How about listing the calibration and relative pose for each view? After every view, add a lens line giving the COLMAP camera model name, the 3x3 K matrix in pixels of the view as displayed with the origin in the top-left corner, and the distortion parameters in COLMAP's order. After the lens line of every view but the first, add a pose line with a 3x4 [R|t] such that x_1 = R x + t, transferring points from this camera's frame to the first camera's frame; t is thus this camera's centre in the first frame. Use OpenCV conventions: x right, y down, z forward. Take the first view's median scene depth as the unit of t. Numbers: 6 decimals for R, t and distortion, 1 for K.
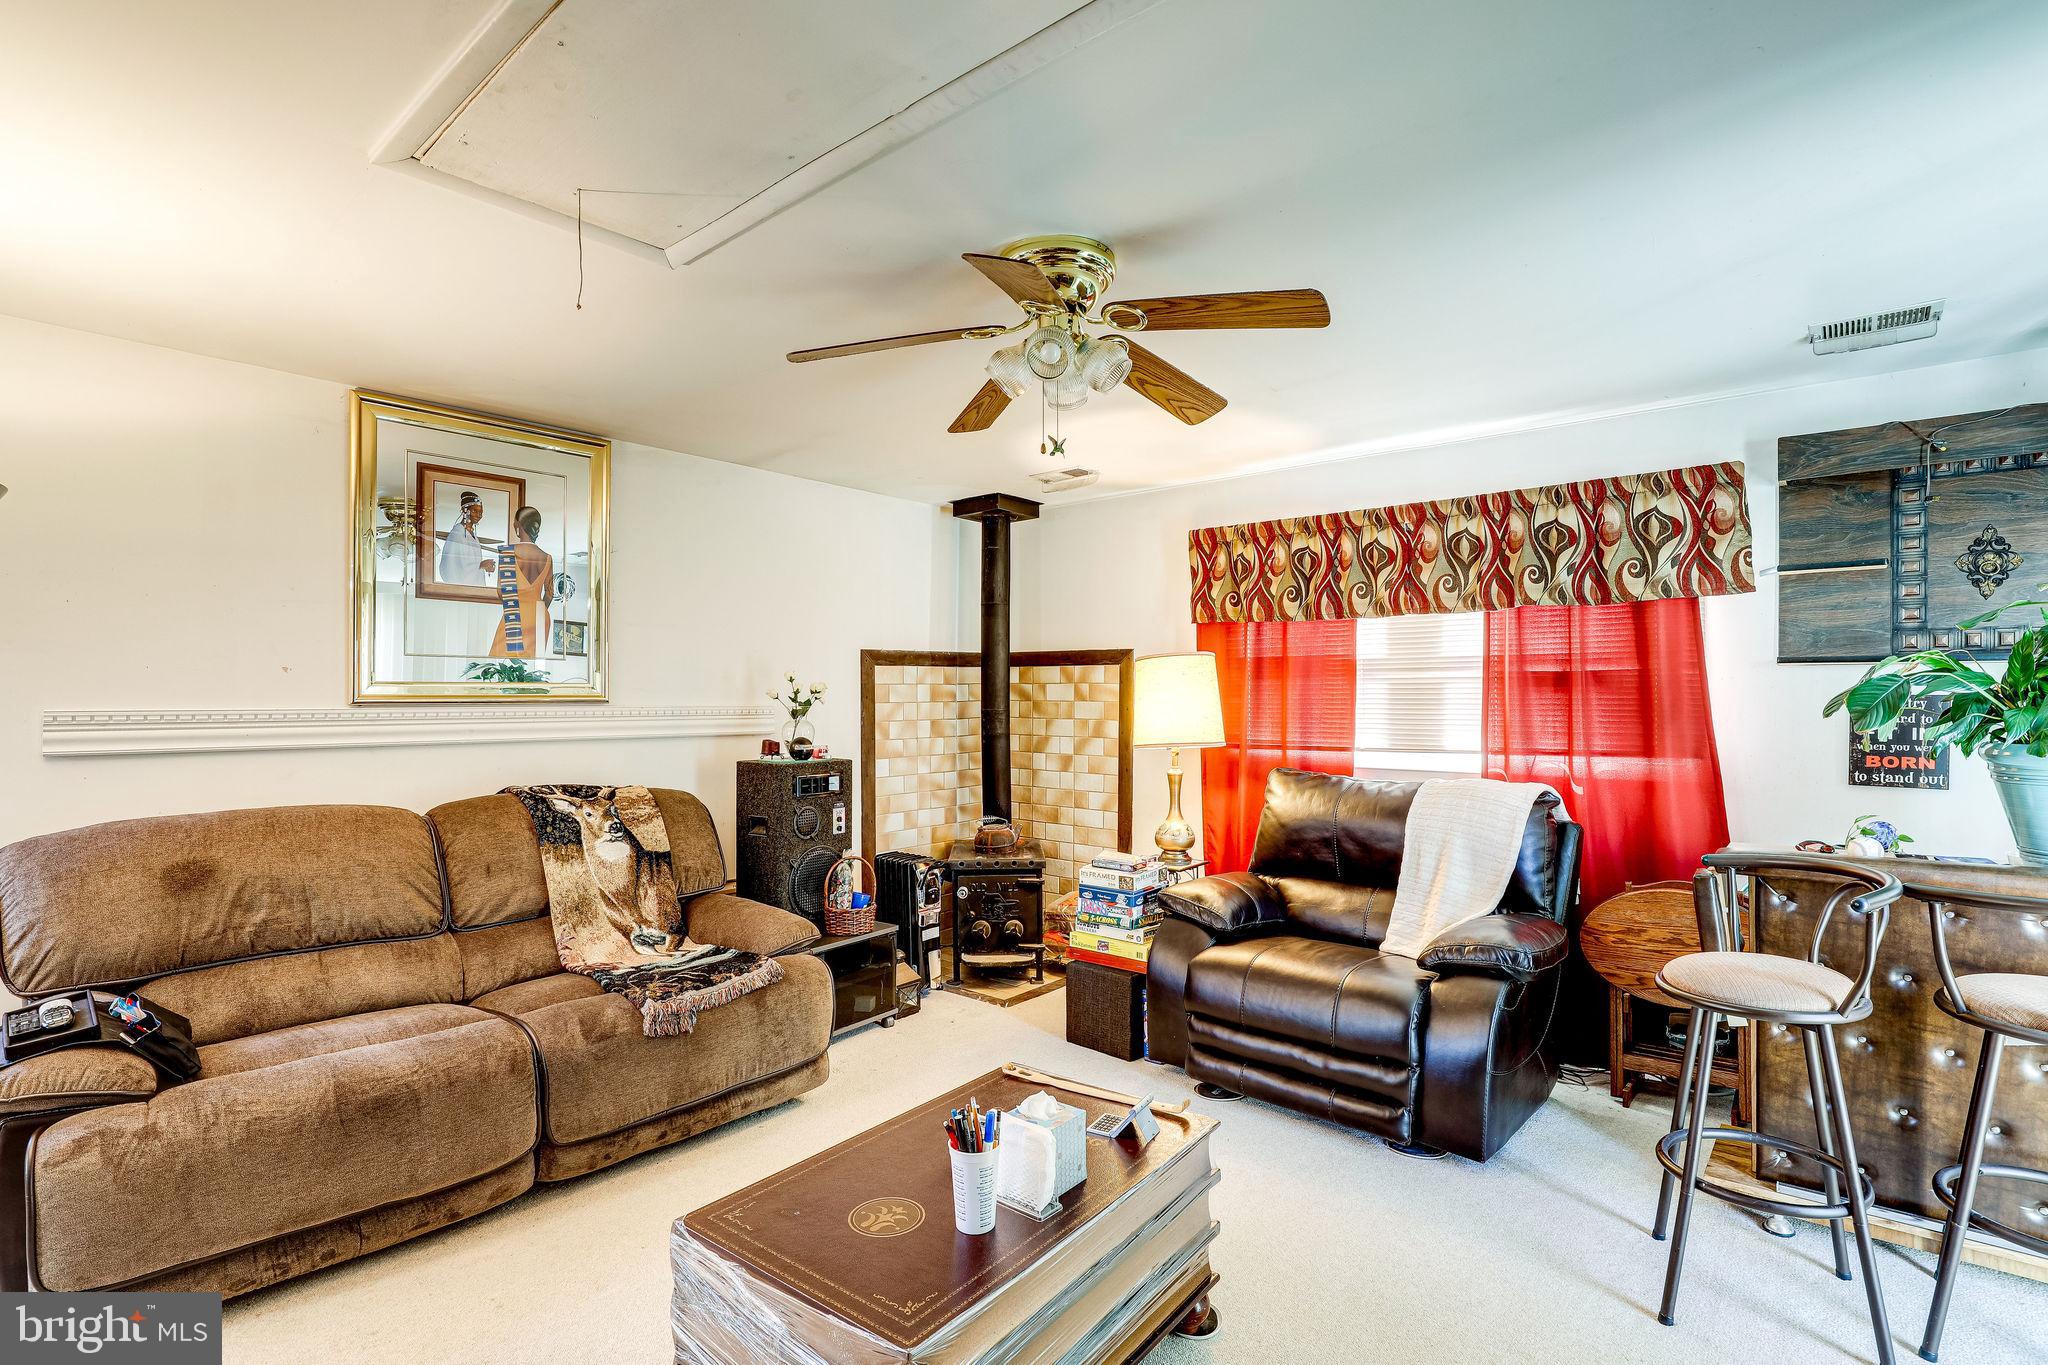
lens RADIAL K [[939.7, 0, 1025.3], [0, 939.7, 695.9], [0, 0, 1]] dist [-0.028522, 0.000359]
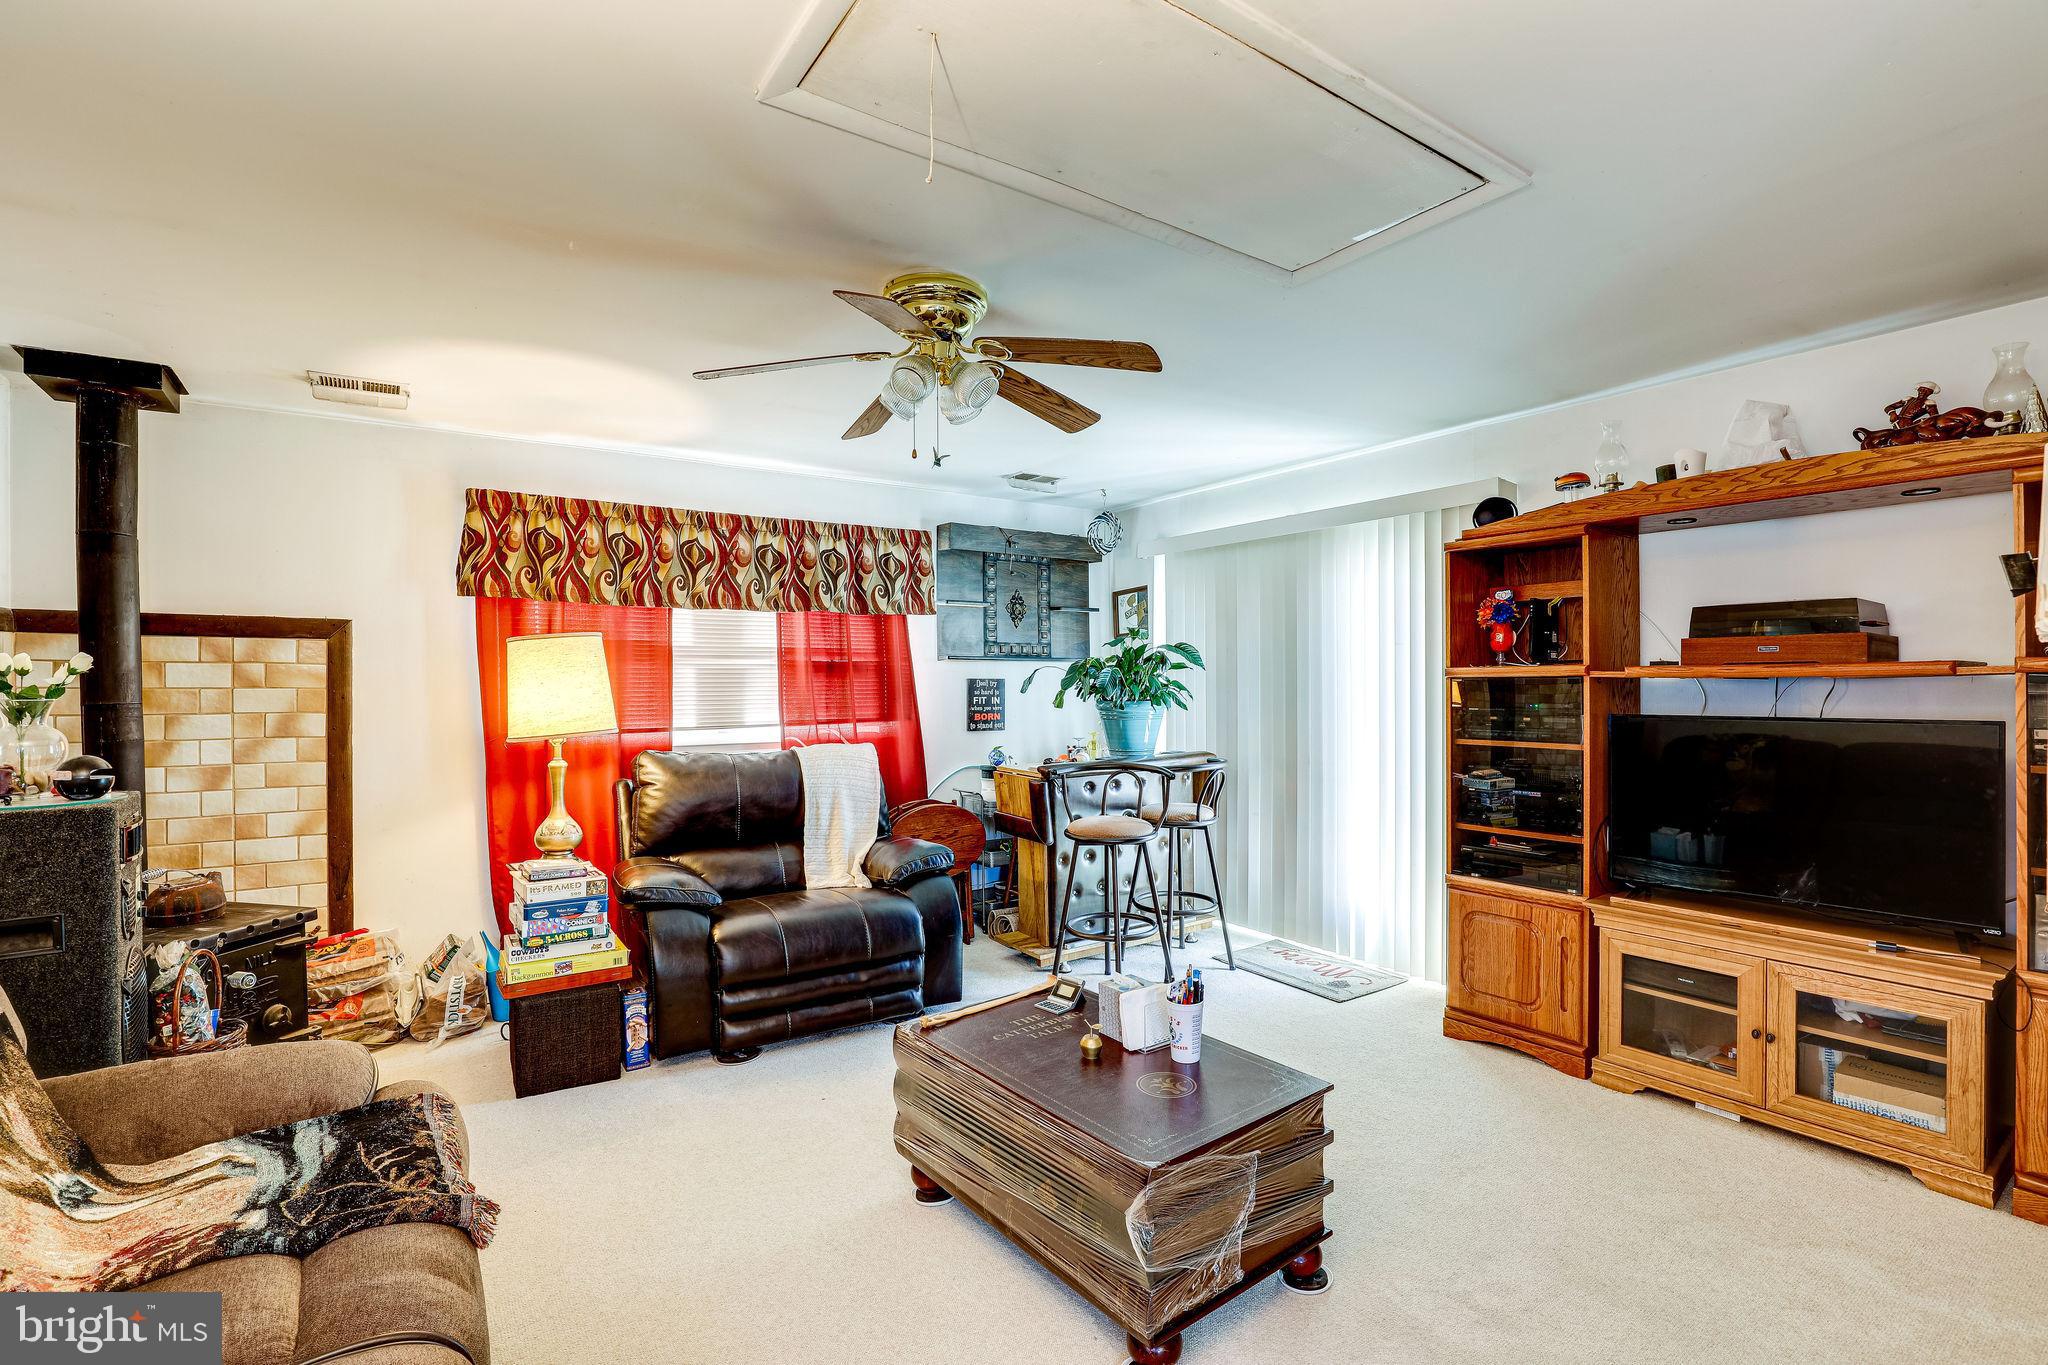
lens RADIAL K [[913.1, 0, 1011.5], [0, 913.1, 681.7], [0, 0, 1]] dist [-0.028682, -0.000097]
pose [[0.288257, -0.002319, 0.957550, -0.607530], [0.002313, 0.999996, 0.001726, 0.001426], [-0.957550, 0.001717, 0.288261, 0.365662]]
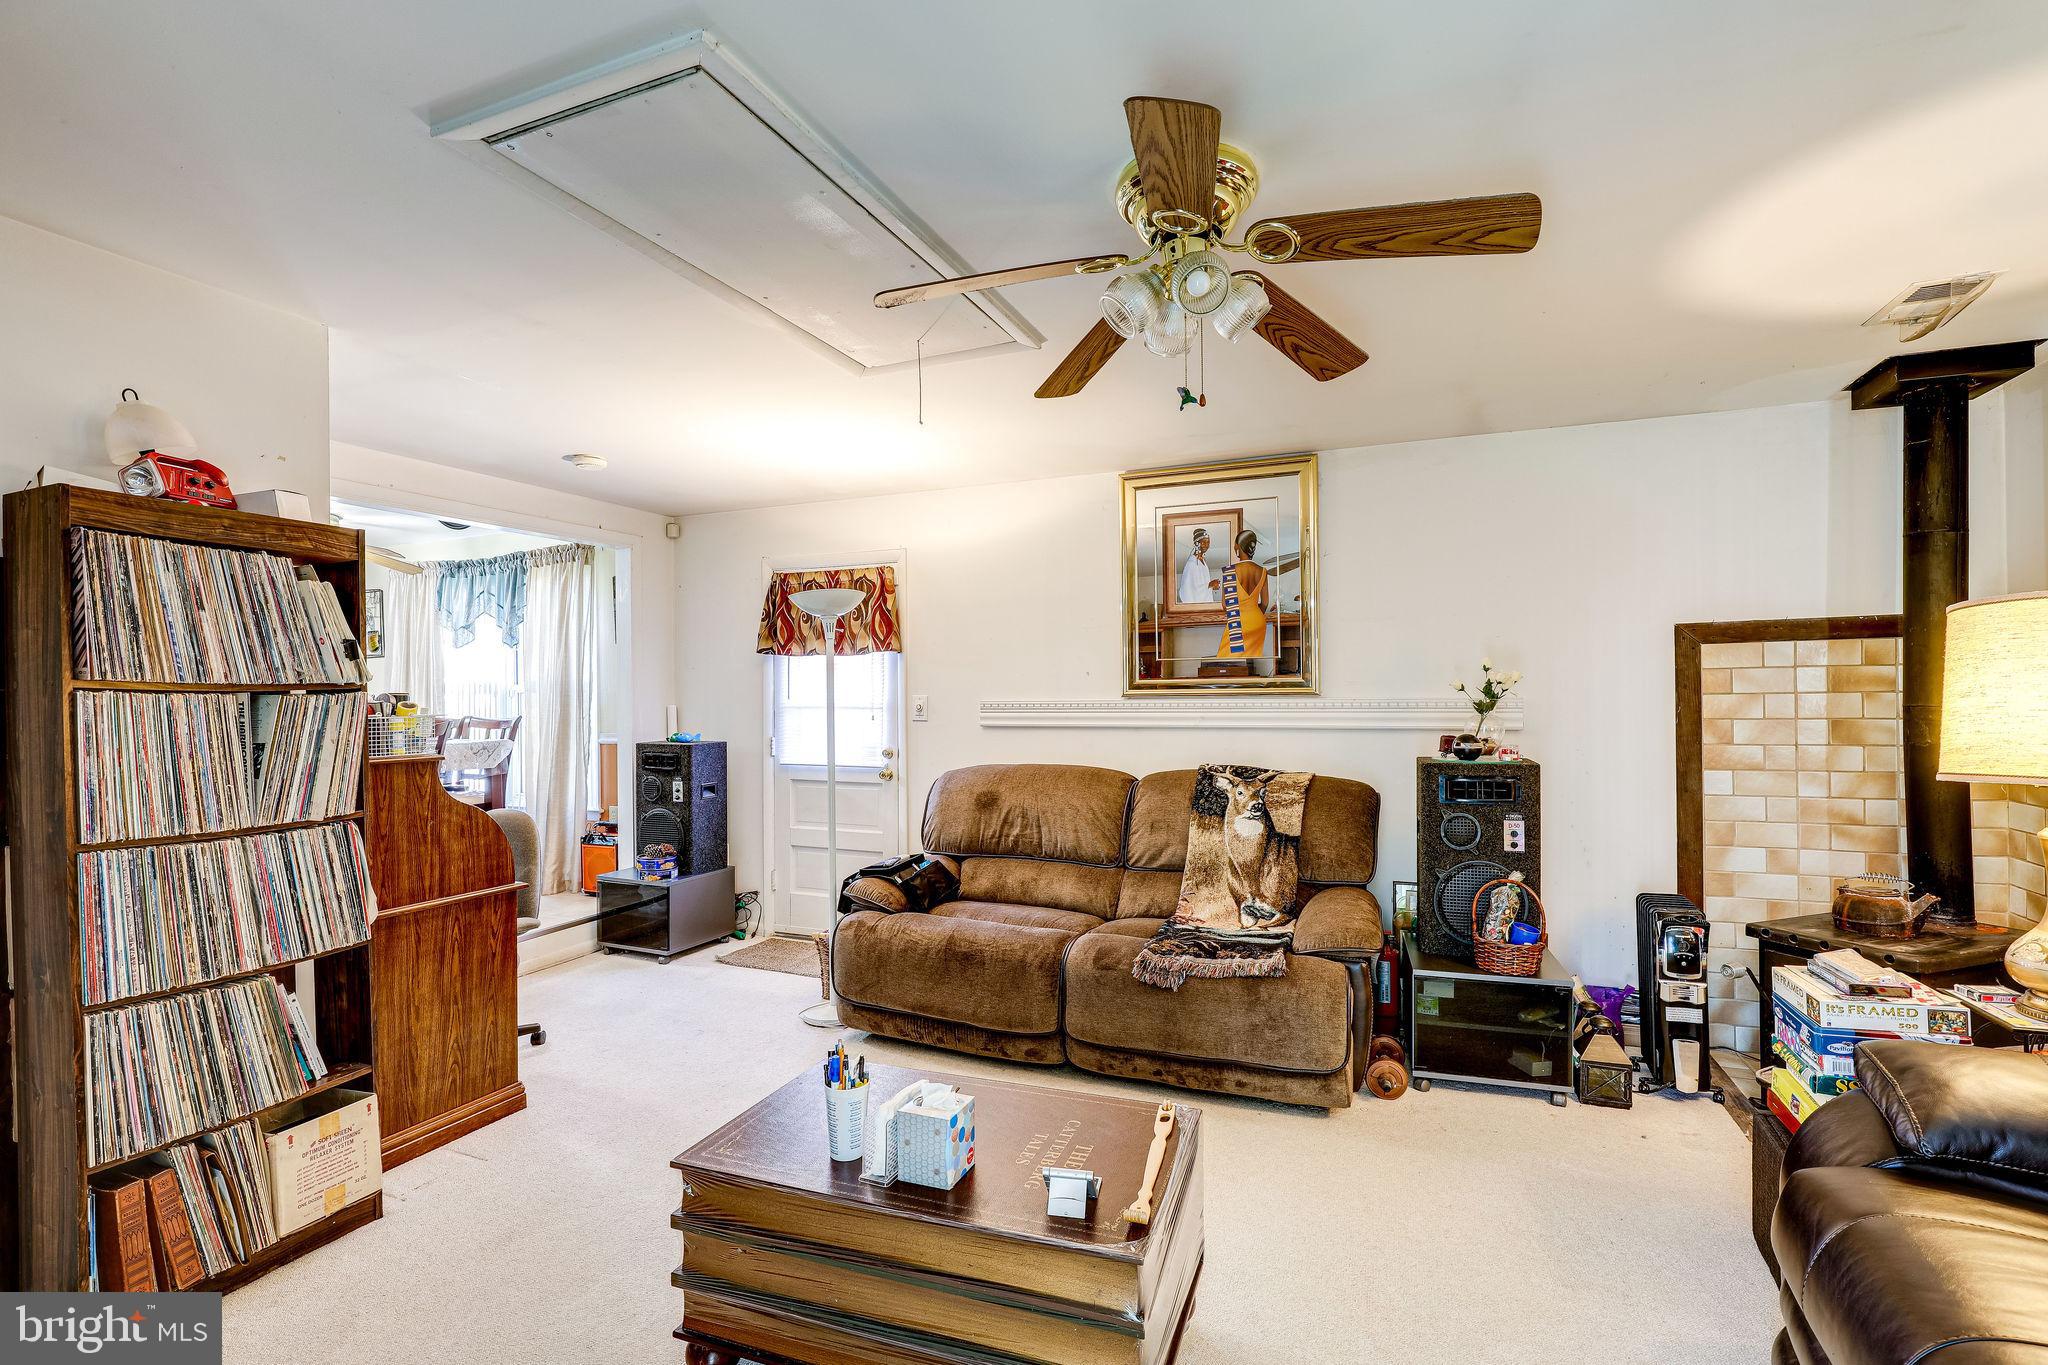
lens RADIAL K [[922.1, 0, 1082.0], [0, 922.1, 689.1], [0, 0, 1]] dist [-0.018495, 0.000039]
pose [[0.341276, -0.005337, -0.939948, 0.499617], [0.010596, 0.999942, -0.001831, -0.001081], [0.939903, -0.009335, 0.341313, 0.403613]]
